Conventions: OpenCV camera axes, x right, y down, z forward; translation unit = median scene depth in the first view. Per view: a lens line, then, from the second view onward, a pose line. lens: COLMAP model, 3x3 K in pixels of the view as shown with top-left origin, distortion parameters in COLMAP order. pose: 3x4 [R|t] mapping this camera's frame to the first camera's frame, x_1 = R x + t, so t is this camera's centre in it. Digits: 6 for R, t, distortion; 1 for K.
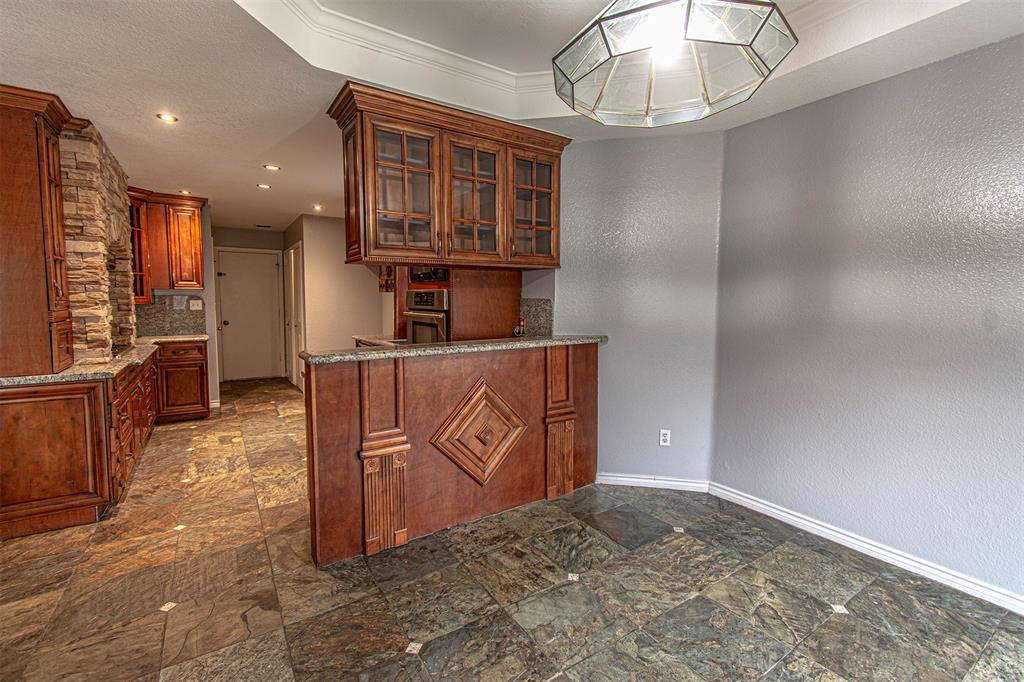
lens RADIAL K [[454.8, 0, 512.0], [0, 454.8, 335.0], [0, 0, 1]] dist [0.008867, -0.003331]
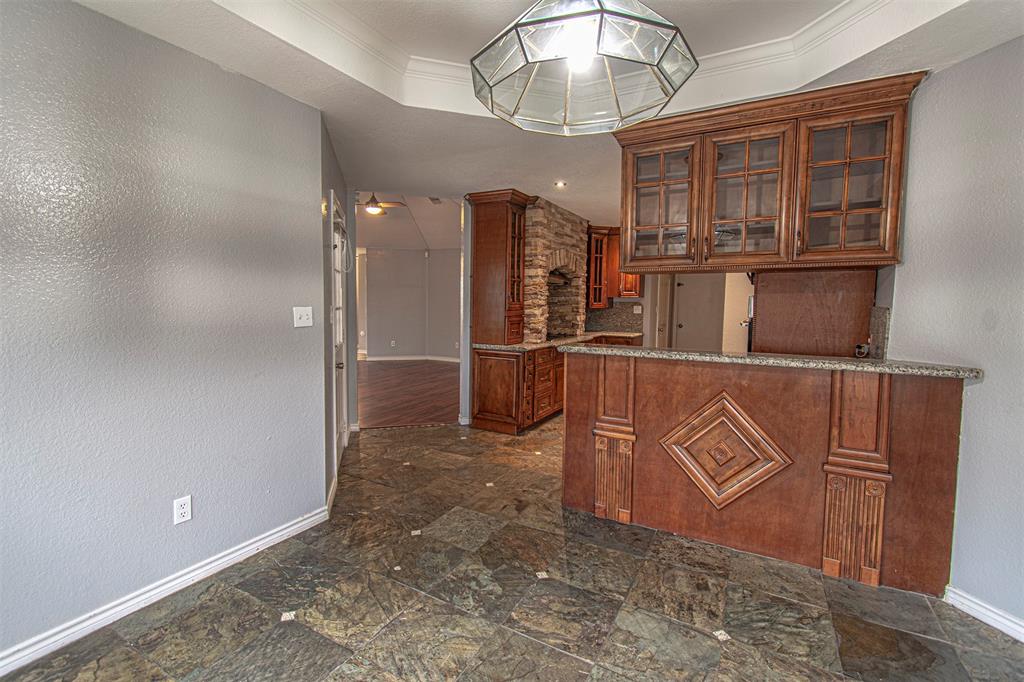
lens RADIAL K [[454.8, 0, 509.7], [0, 454.8, 335.5], [0, 0, 1]] dist [0.008867, -0.003331]
pose [[0.455811, 0.068031, -0.887473, 0.533685], [-0.082830, 0.995990, 0.033808, -0.013615], [0.886214, 0.058100, 0.459618, 0.186012]]
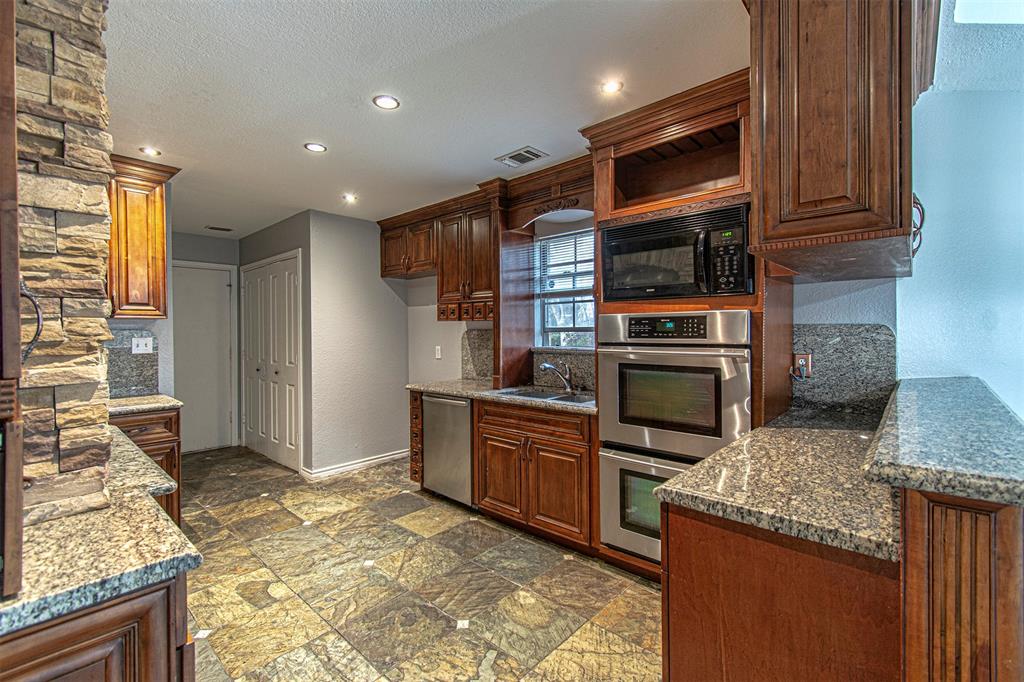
lens RADIAL K [[454.8, 0, 510.2], [0, 454.8, 335.5], [0, 0, 1]] dist [0.008867, -0.003331]
pose [[0.970737, -0.018084, 0.239464, -0.704796], [0.034403, 0.997347, -0.064147, -0.046328], [-0.237669, 0.070508, 0.968784, 0.588825]]
